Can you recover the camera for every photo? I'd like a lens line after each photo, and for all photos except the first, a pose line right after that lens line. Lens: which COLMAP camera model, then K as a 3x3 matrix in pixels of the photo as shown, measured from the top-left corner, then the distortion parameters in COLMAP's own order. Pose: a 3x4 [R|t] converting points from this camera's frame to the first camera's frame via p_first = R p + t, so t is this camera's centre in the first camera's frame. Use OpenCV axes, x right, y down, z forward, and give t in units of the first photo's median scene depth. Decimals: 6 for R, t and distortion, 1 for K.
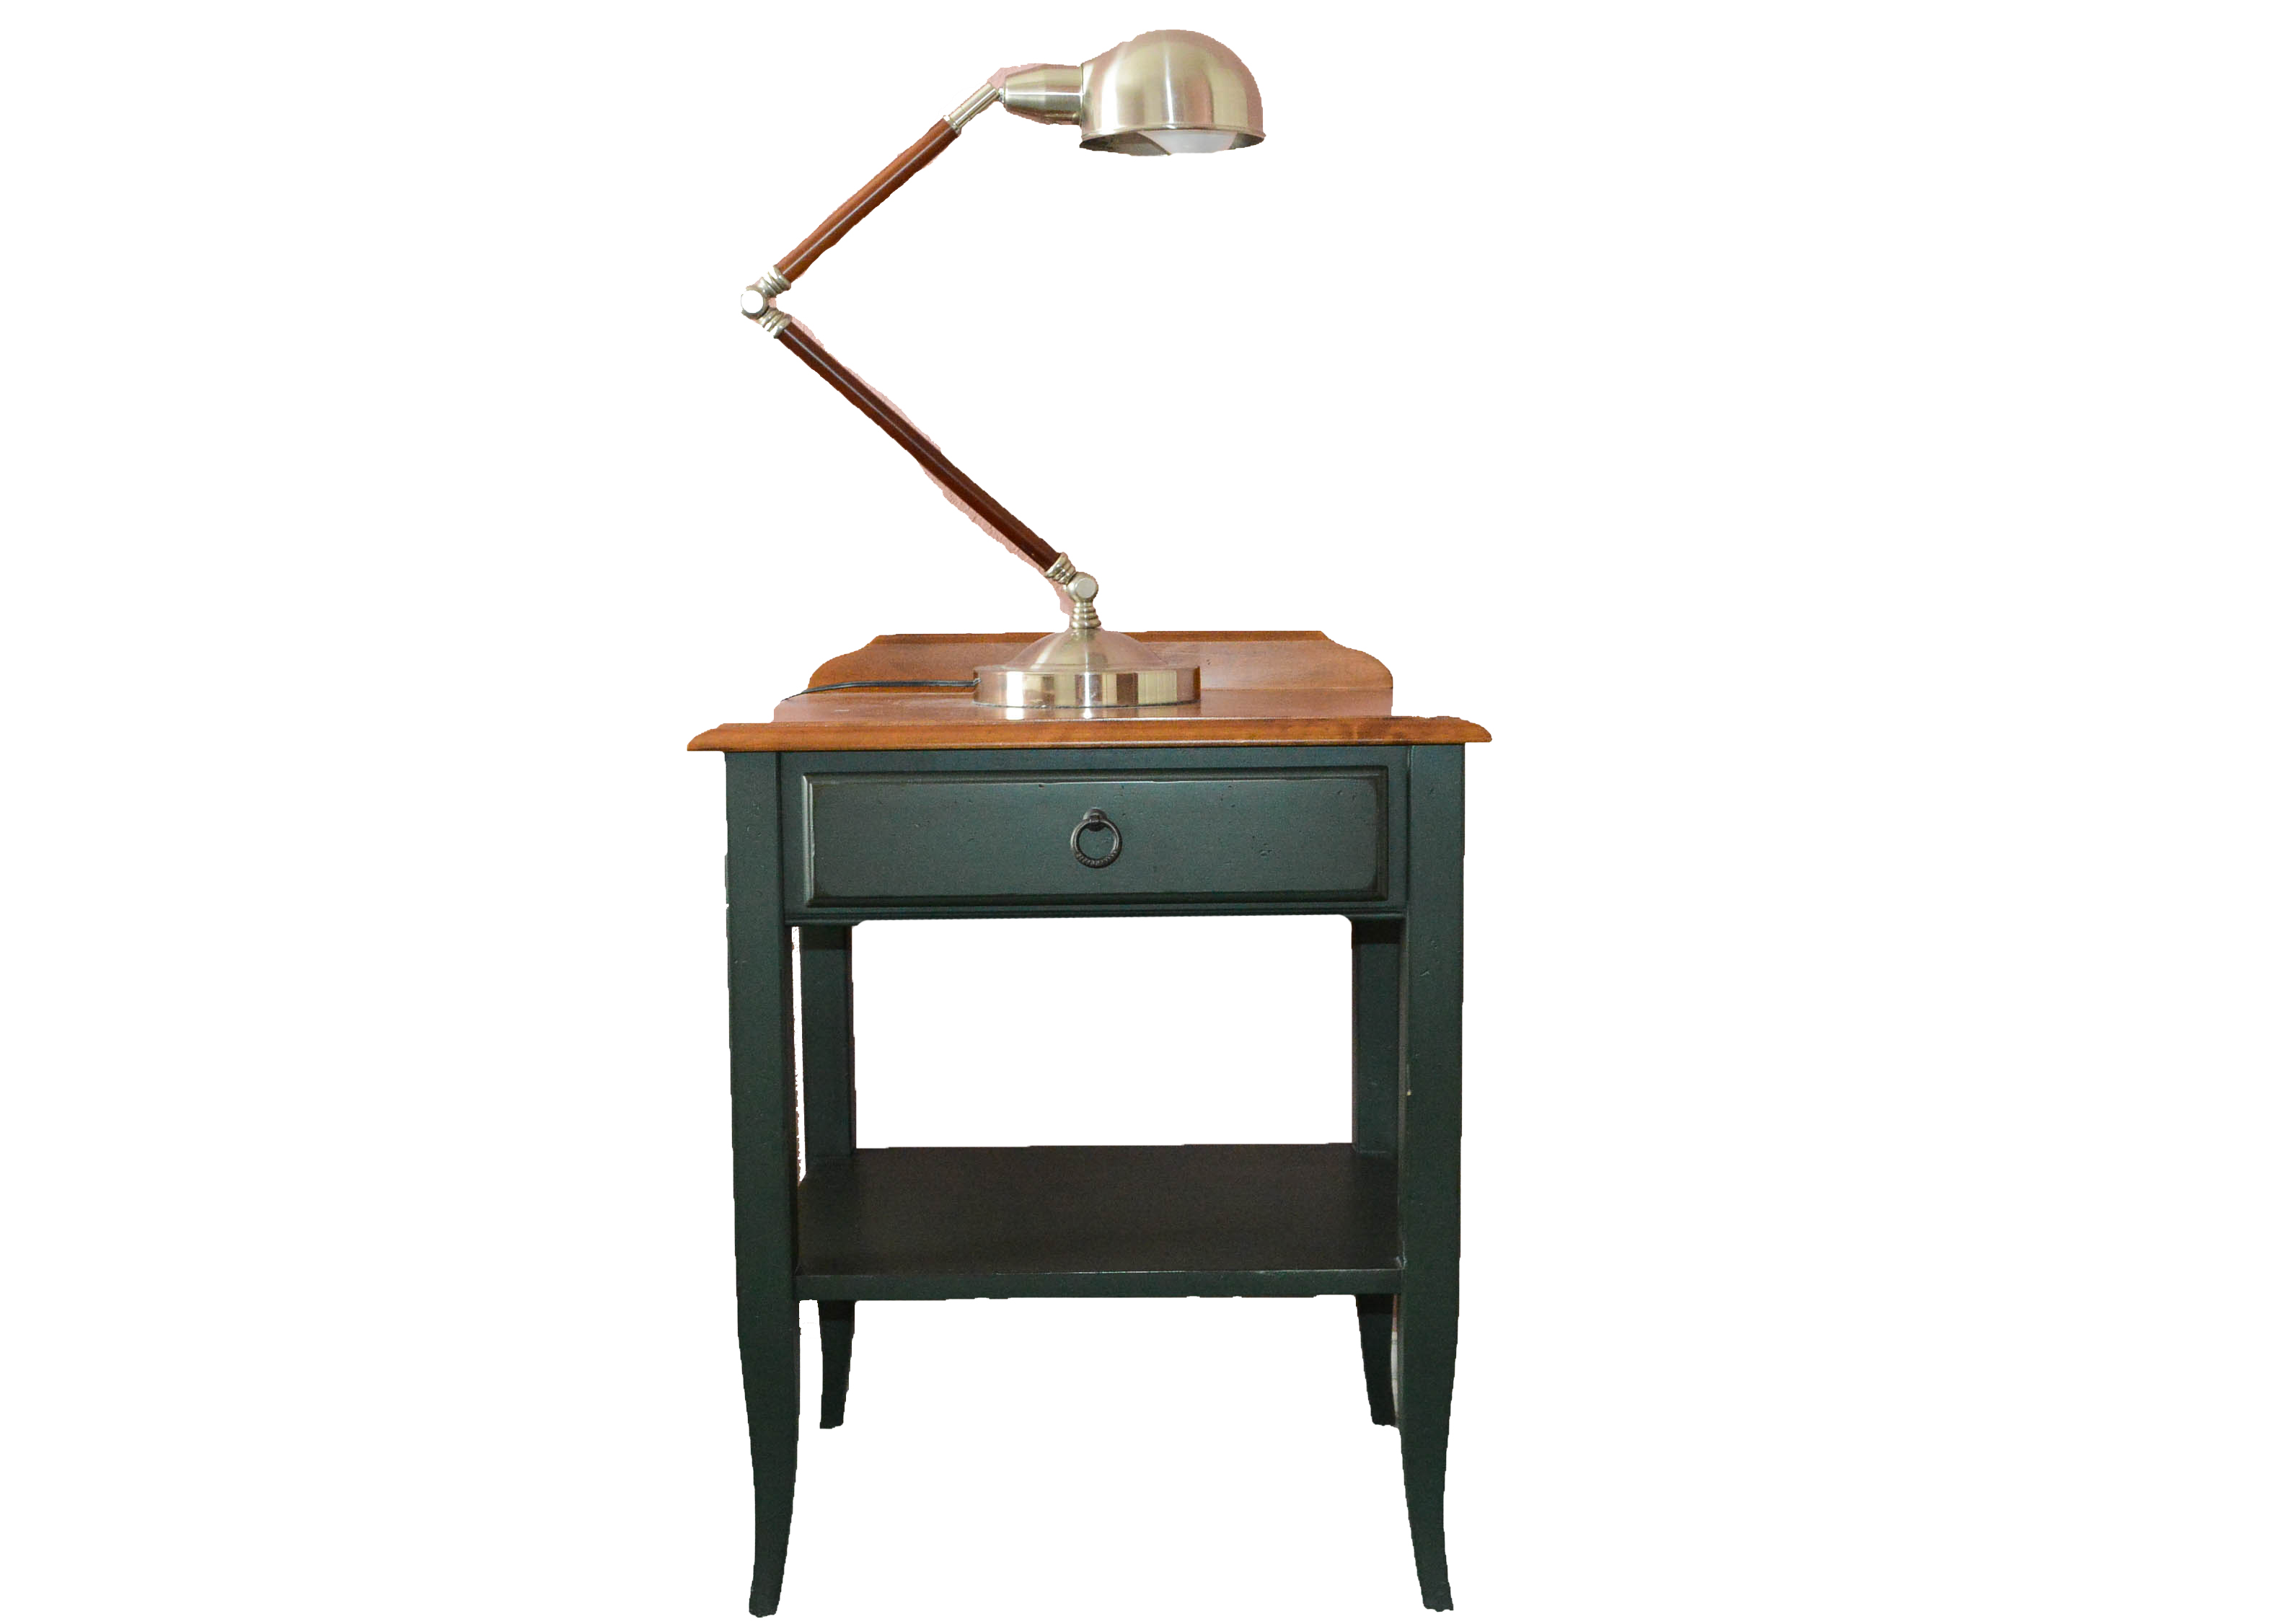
lens RADIAL K [[2023.5, 0, 1137.0], [0, 2023.5, 812.0], [0, 0, 1]] dist [-0.111610, -0.000471]
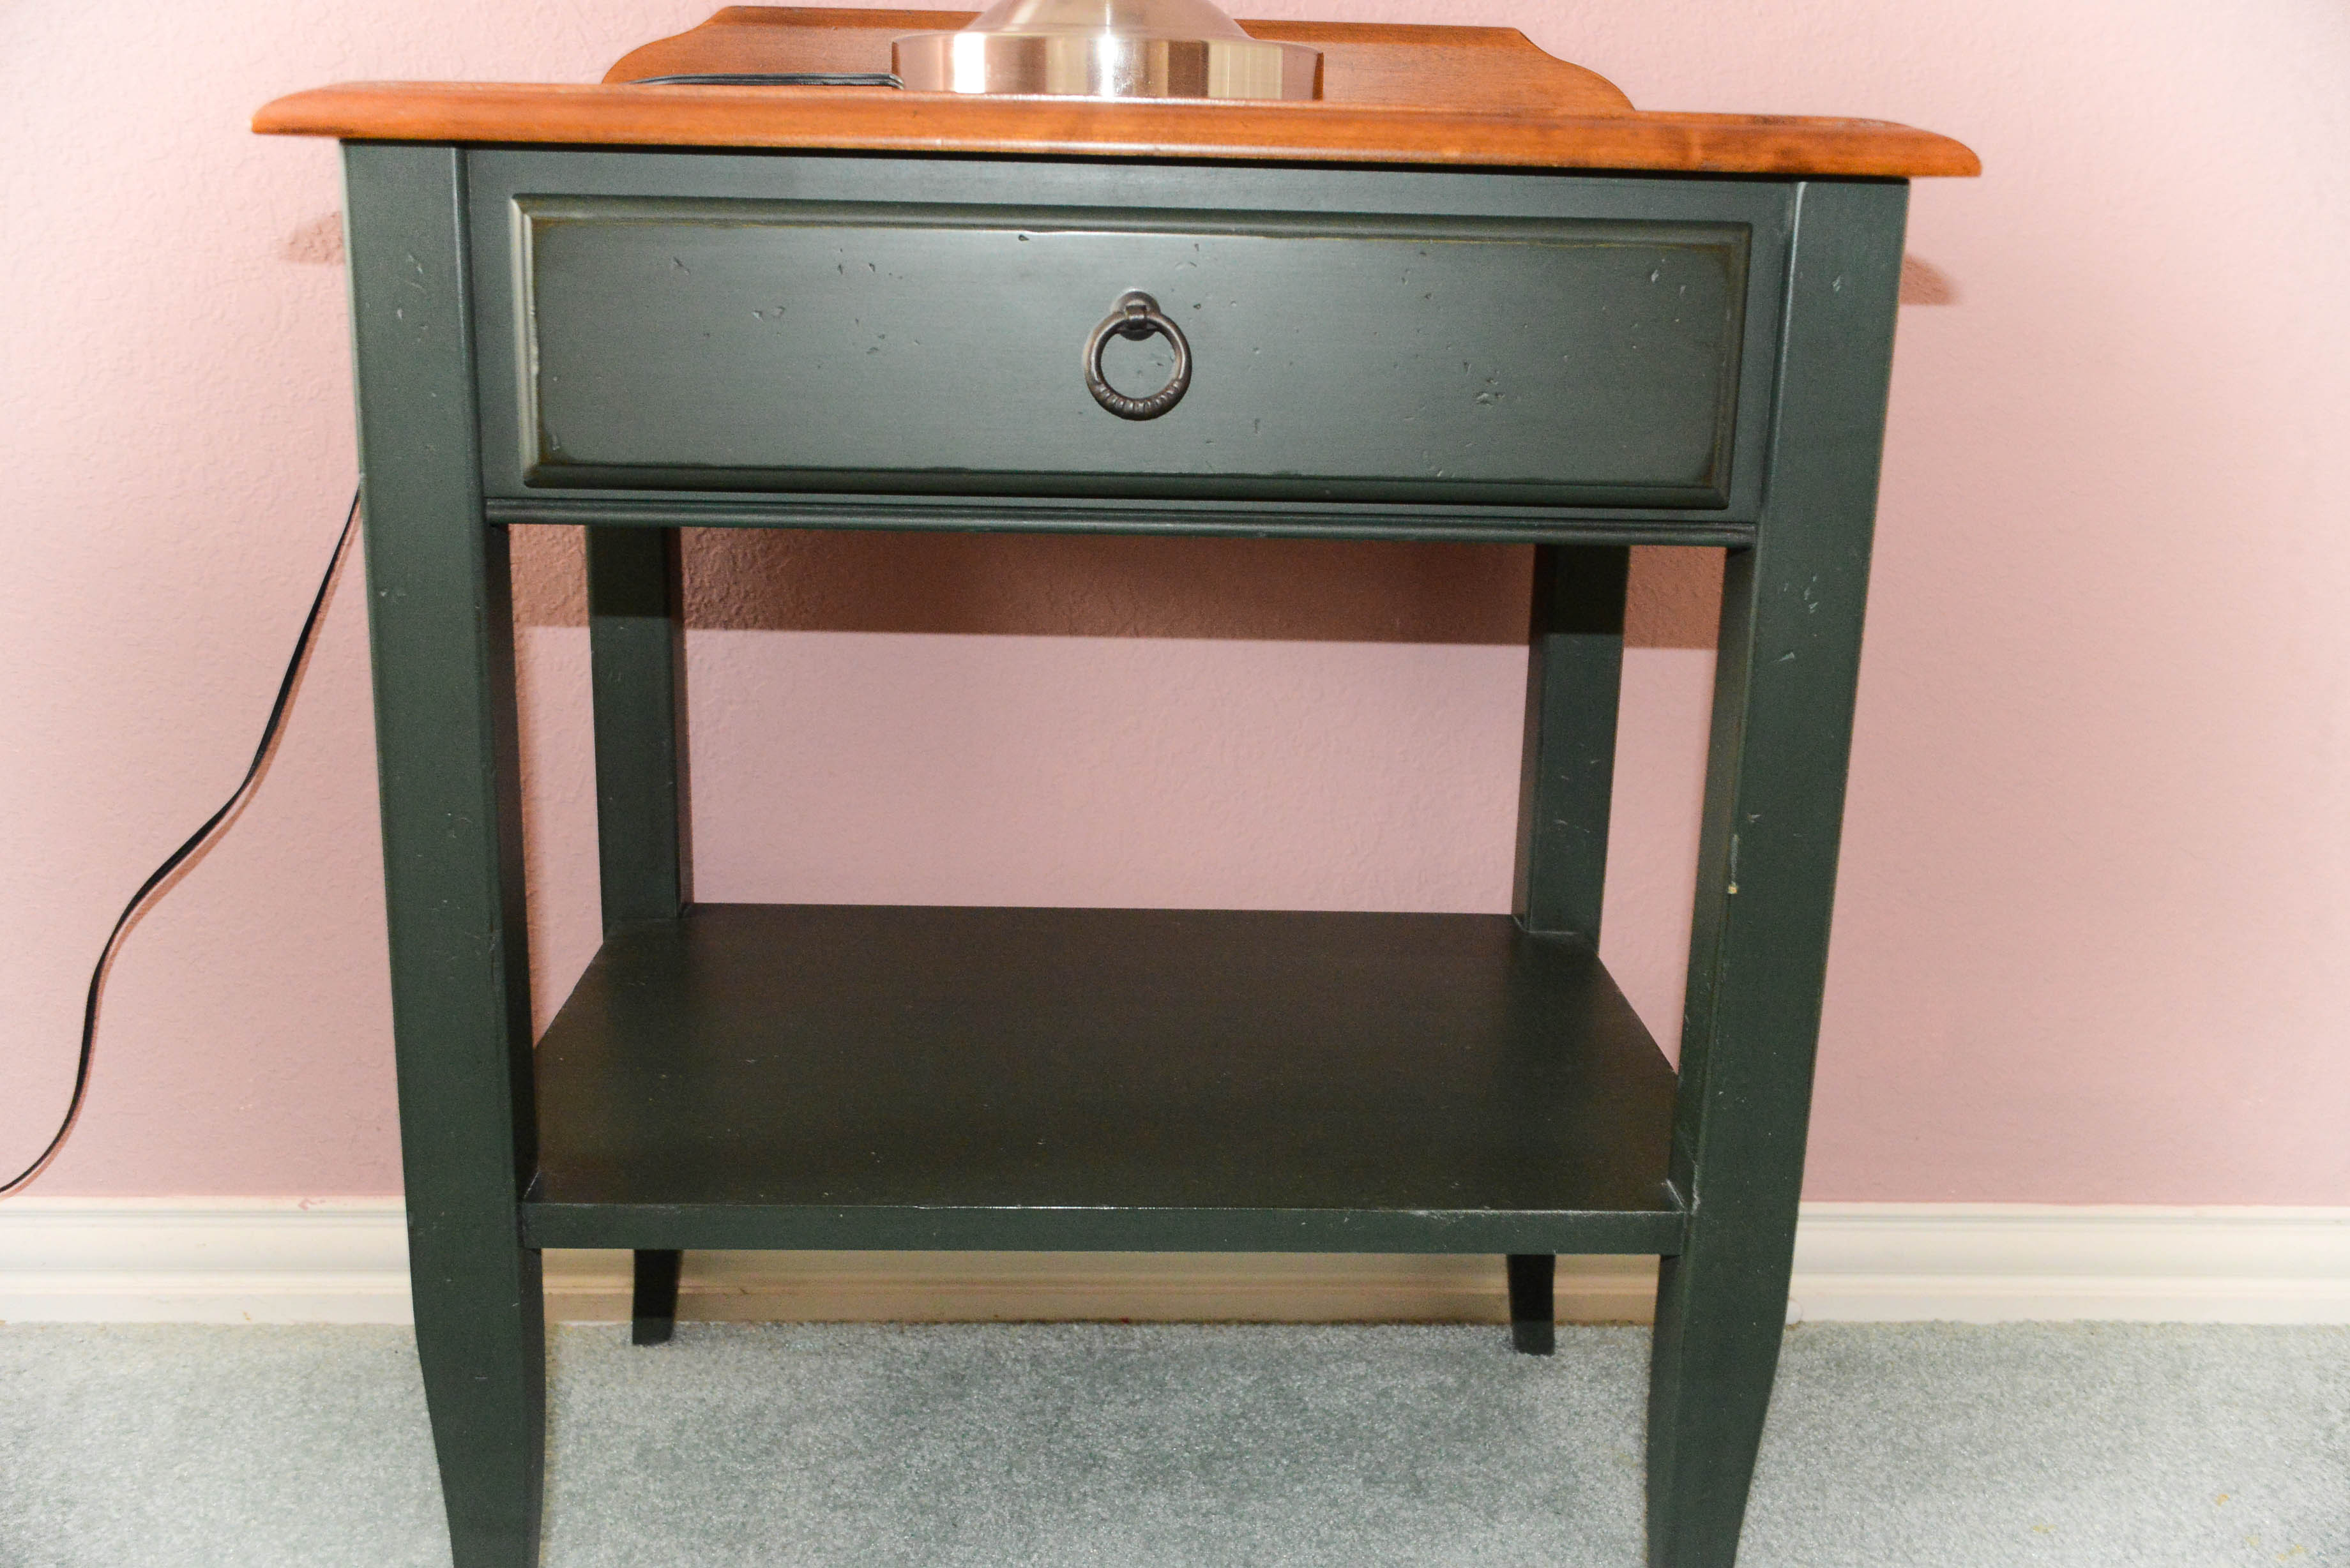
lens RADIAL K [[2375.5, 0, 1175.0], [0, 2375.5, 784.0], [0, 0, 1]] dist [-0.019171, 0.021395]
pose [[0.999192, 0.027245, 0.029535, -0.024903], [-0.031424, 0.987914, 0.151785, 0.027542], [-0.025042, -0.152591, 0.987972, 0.430957]]
